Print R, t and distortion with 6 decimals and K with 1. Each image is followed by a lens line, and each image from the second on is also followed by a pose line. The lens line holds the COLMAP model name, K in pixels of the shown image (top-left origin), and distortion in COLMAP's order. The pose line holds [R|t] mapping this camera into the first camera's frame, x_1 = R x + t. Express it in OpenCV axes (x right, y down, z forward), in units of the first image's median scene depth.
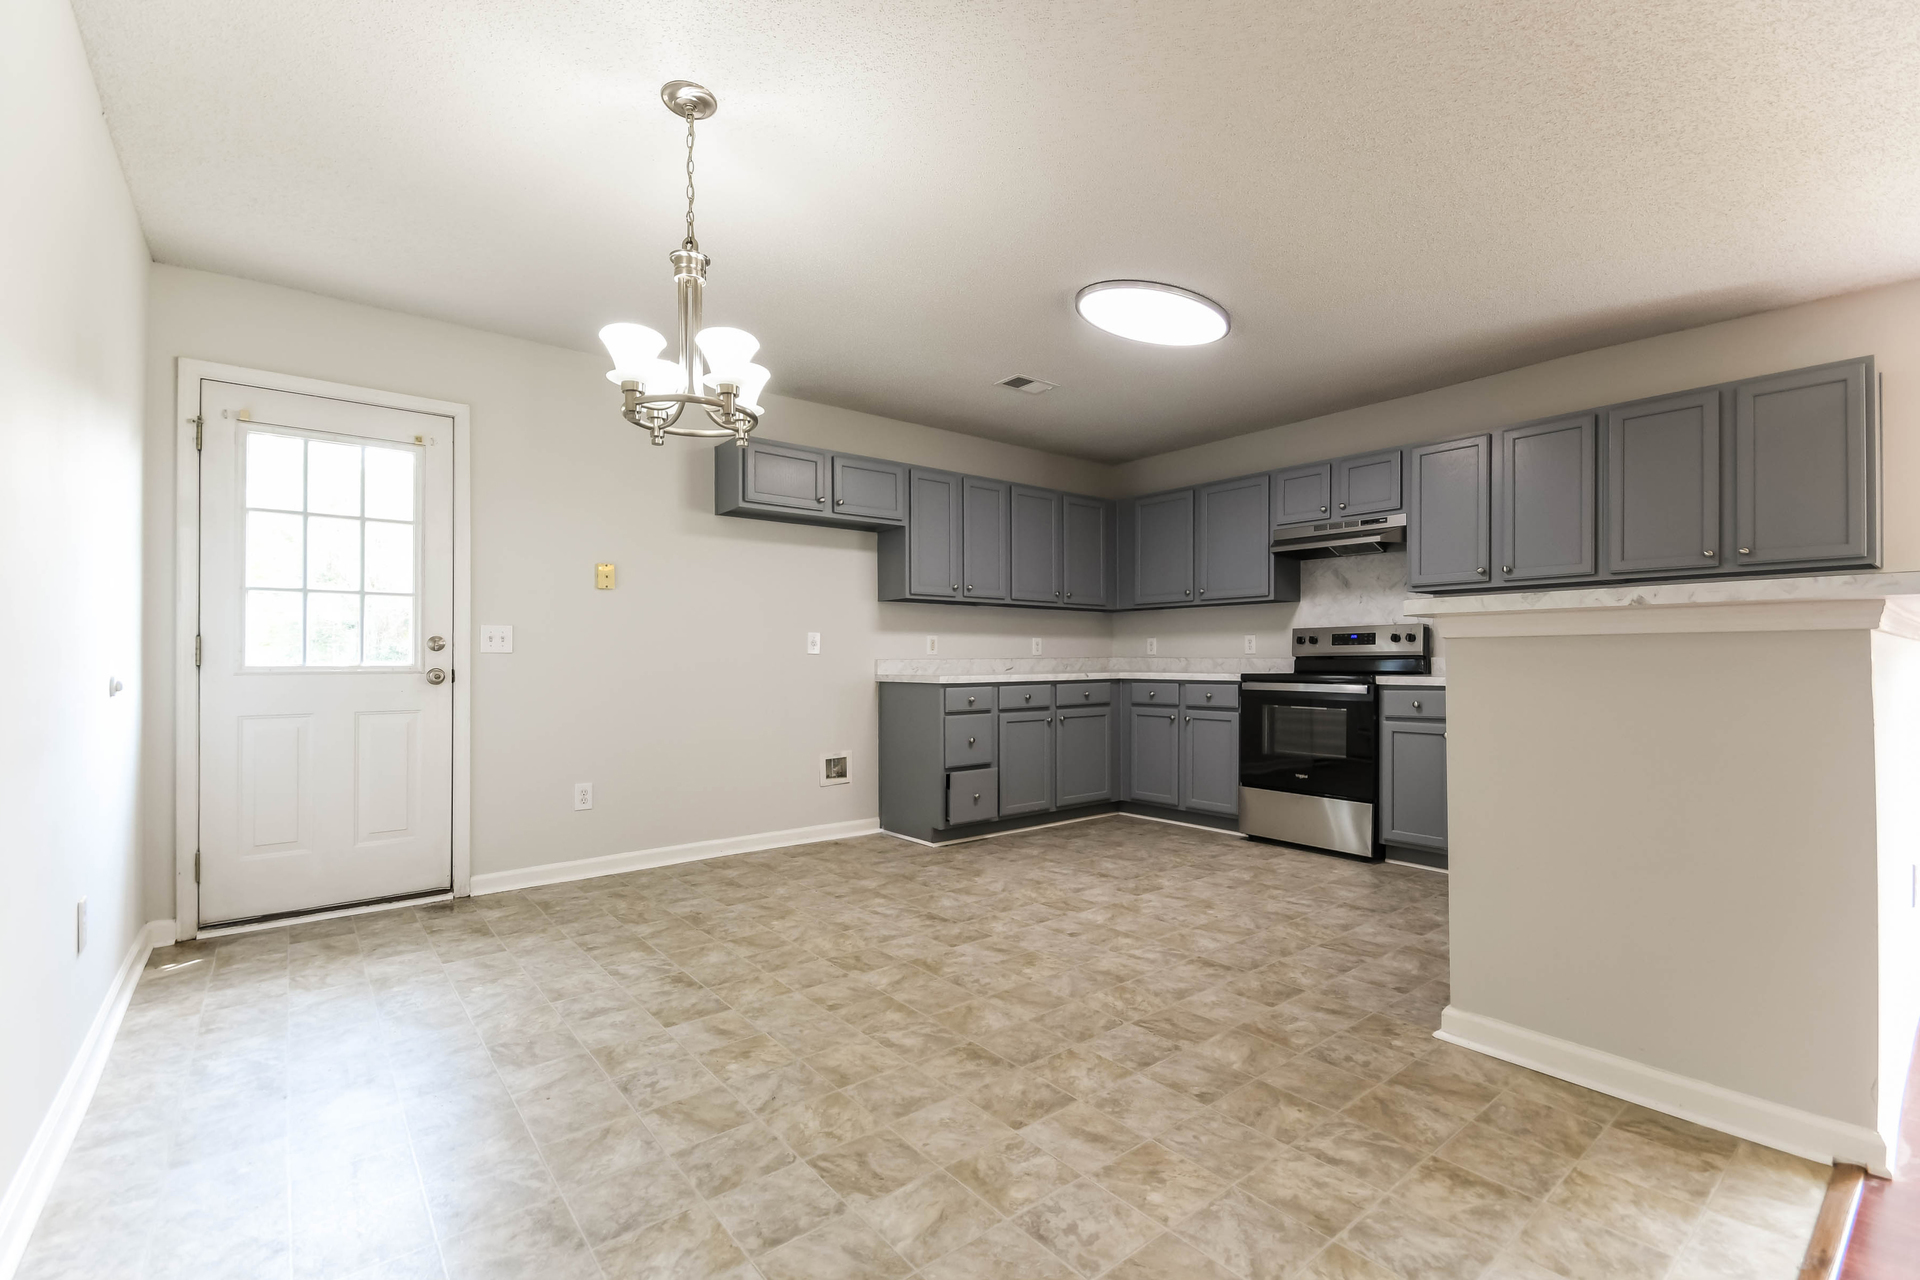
lens RADIAL K [[854.8, 0, 959.0], [0, 854.8, 645.1], [0, 0, 1]] dist [0.003933, -0.001441]
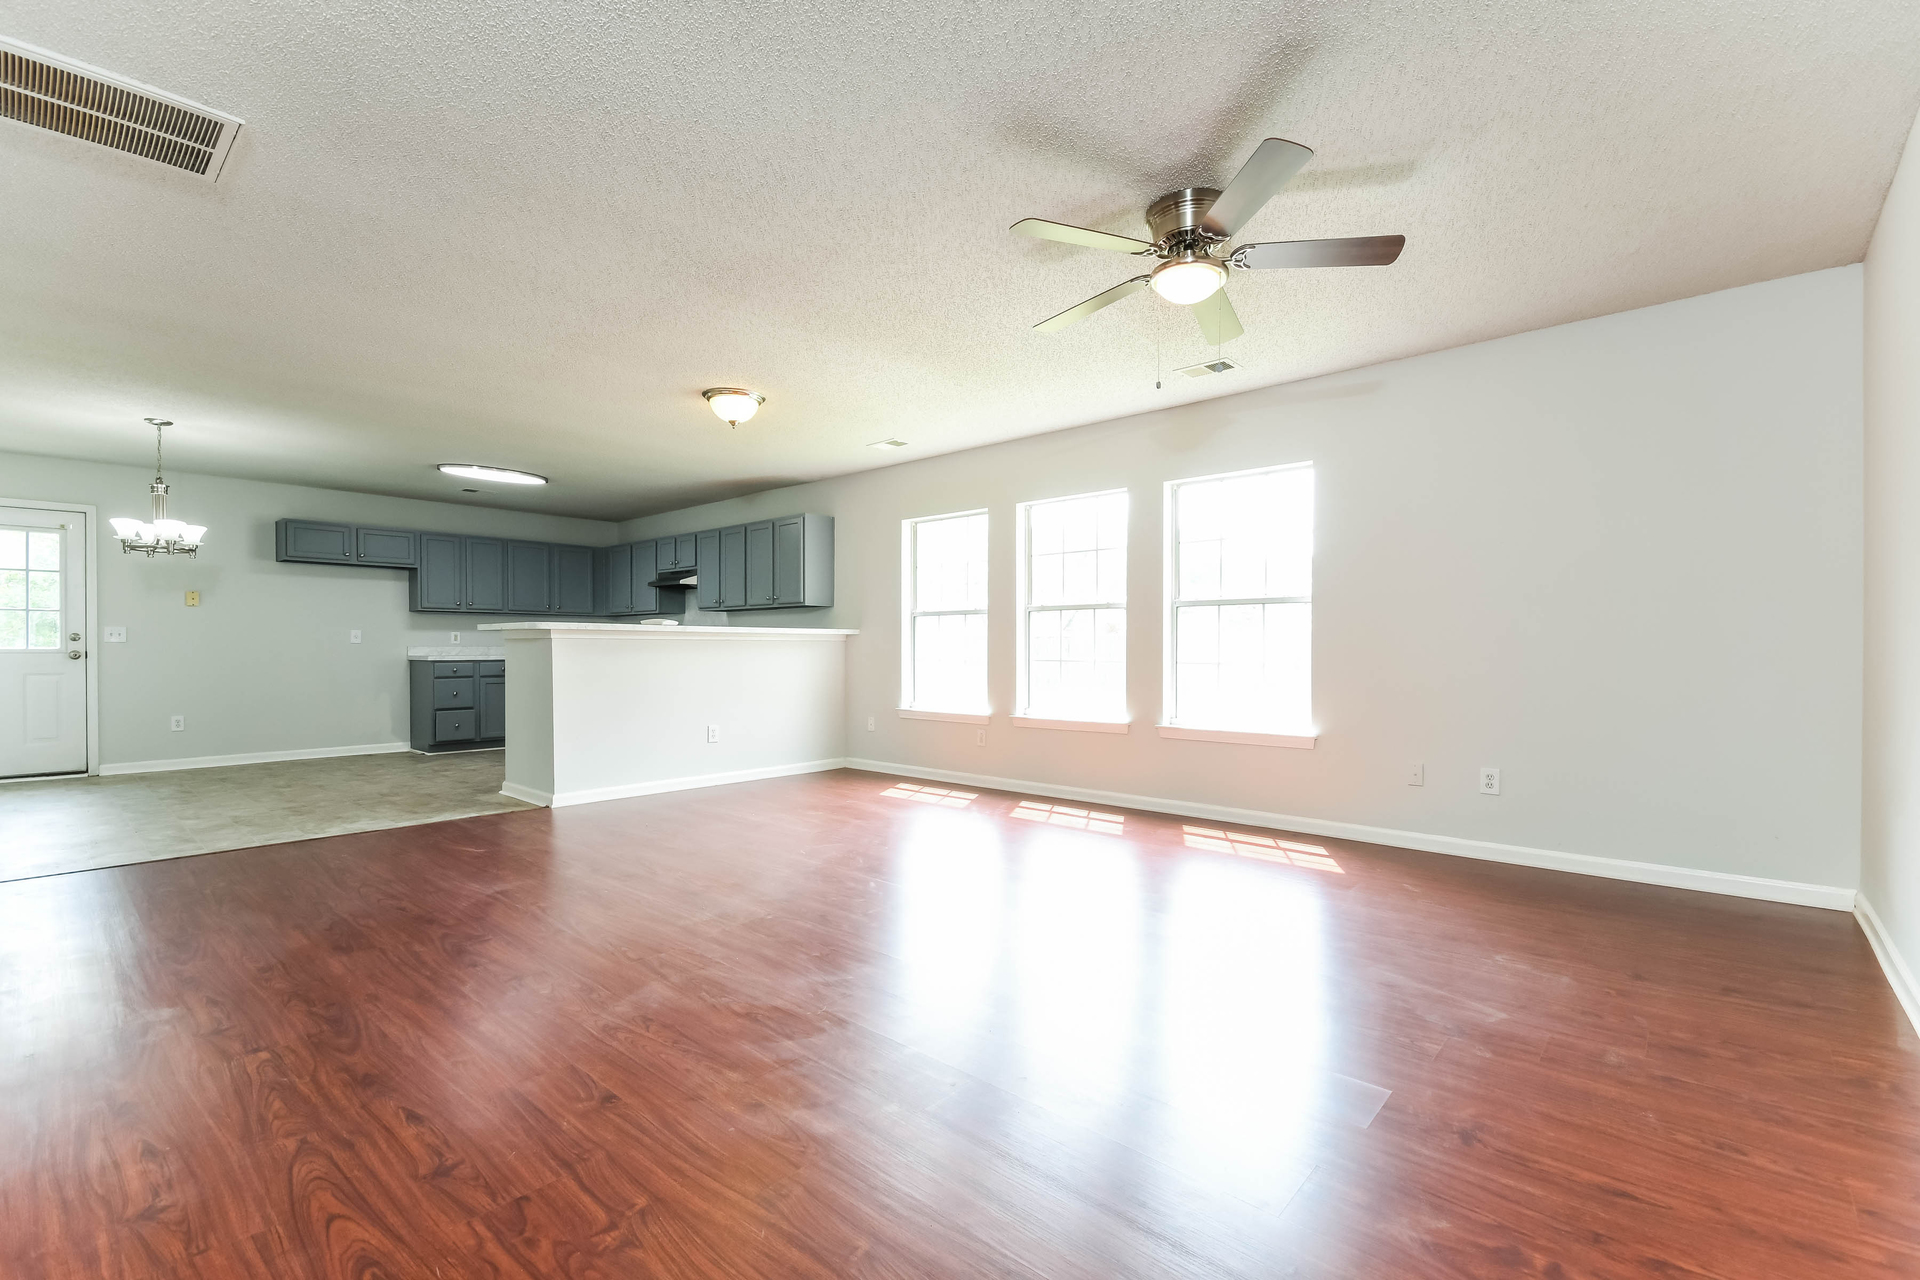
lens RADIAL K [[854.8, 0, 971.6], [0, 854.8, 646.4], [0, 0, 1]] dist [0.003933, -0.001441]
pose [[0.985262, 0.003314, 0.171017, 0.887043], [-0.006062, 0.999861, 0.015547, -0.020325], [-0.170942, -0.016355, 0.985145, -1.041856]]
